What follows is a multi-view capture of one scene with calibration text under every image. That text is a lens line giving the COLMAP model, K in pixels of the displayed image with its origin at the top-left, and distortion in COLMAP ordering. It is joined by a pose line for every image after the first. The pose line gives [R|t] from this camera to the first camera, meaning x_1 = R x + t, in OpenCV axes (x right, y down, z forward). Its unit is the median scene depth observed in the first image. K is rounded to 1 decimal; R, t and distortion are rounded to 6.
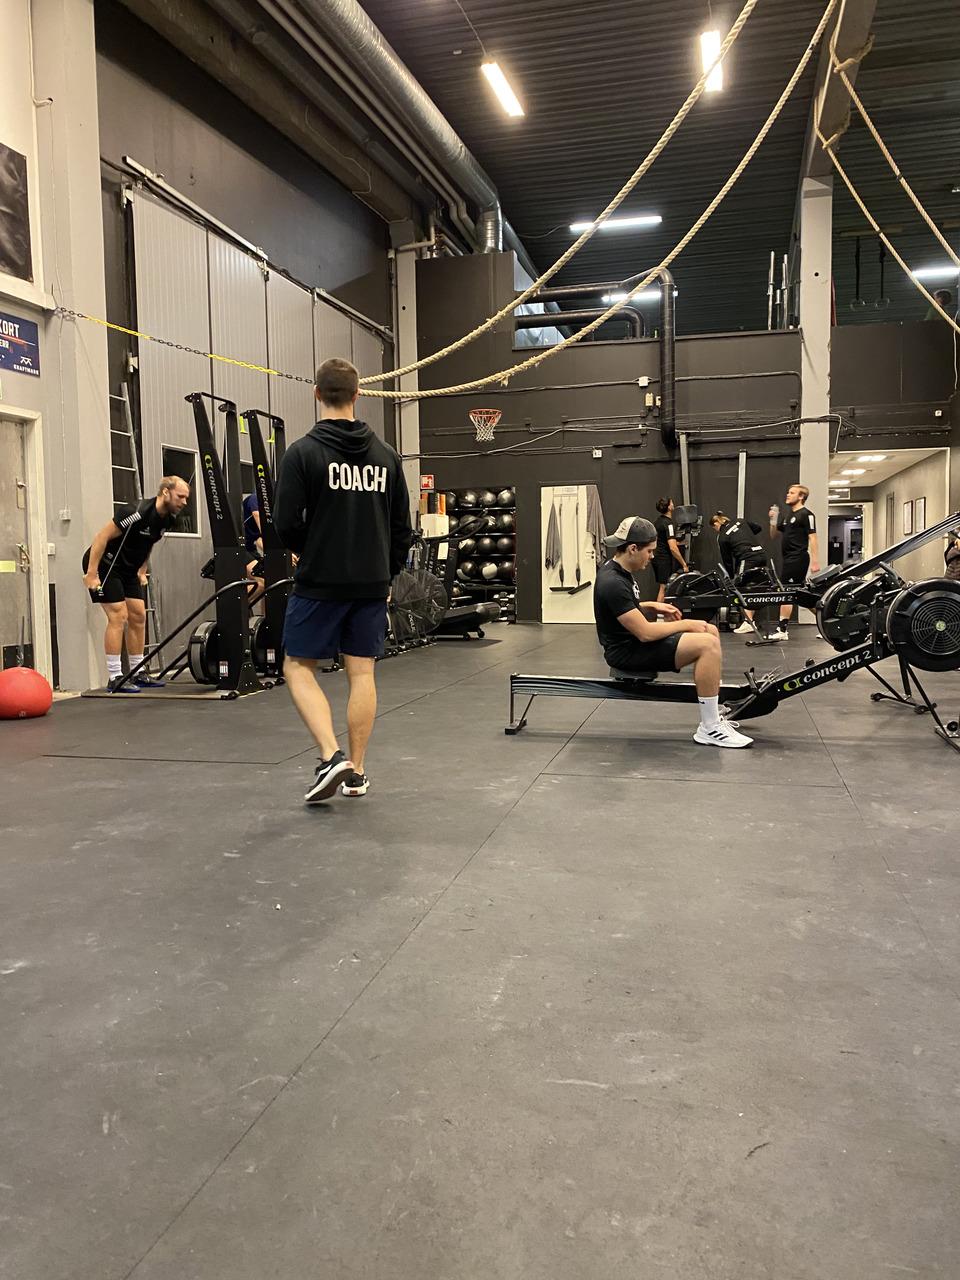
lens RADIAL K [[968.6, 0, 484.4], [0, 968.6, 634.5], [0, 0, 1]] dist [0.018065, -0.021101]
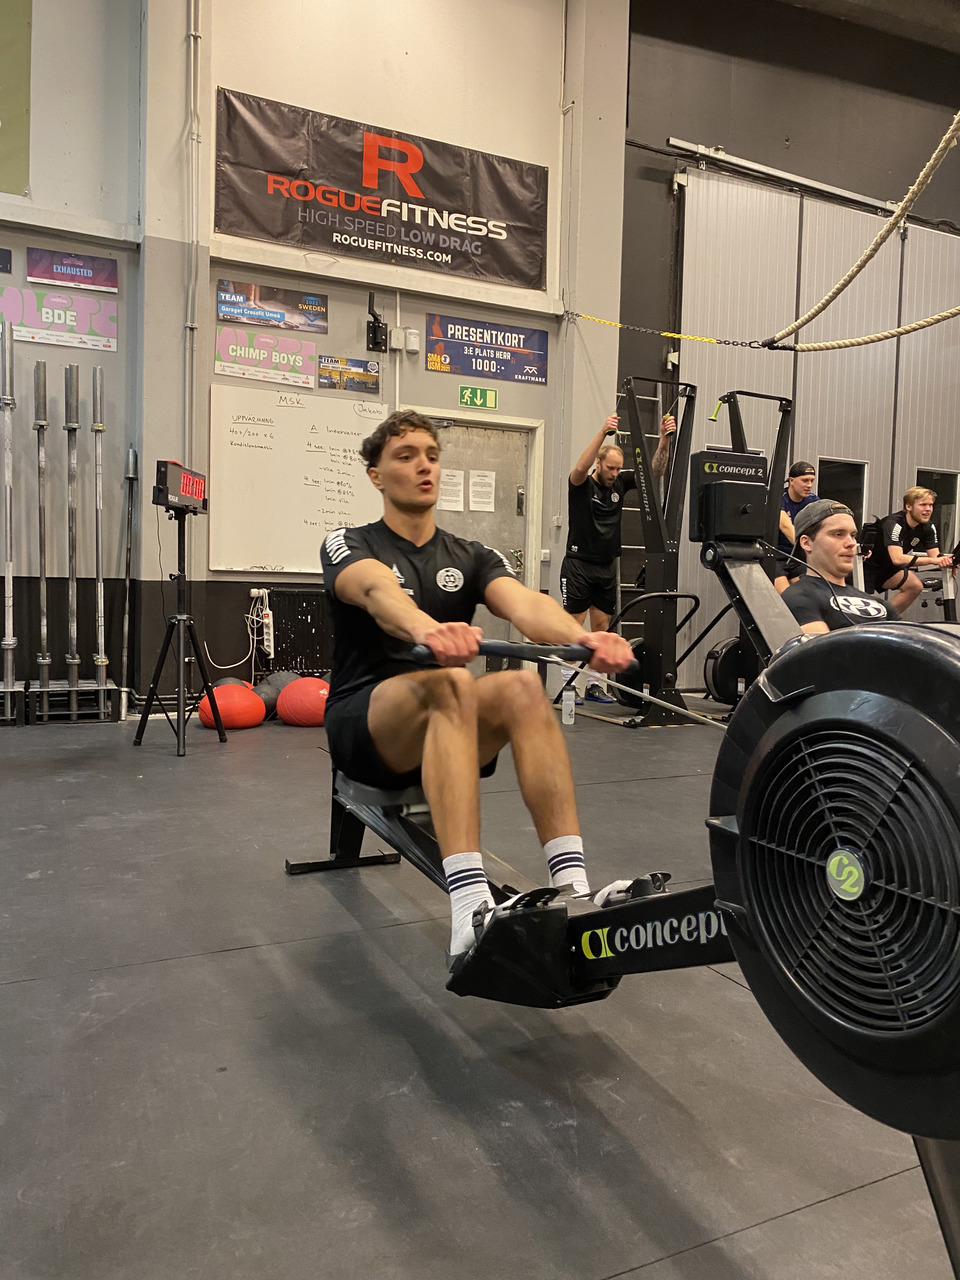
lens RADIAL K [[968.6, 0, 499.2], [0, 968.6, 636.4], [0, 0, 1]] dist [0.018065, -0.021101]
pose [[0.655910, 0.068879, -0.751690, 0.225391], [-0.087640, 0.996042, 0.014797, -0.012194], [0.749734, 0.056173, 0.659351, 0.251110]]
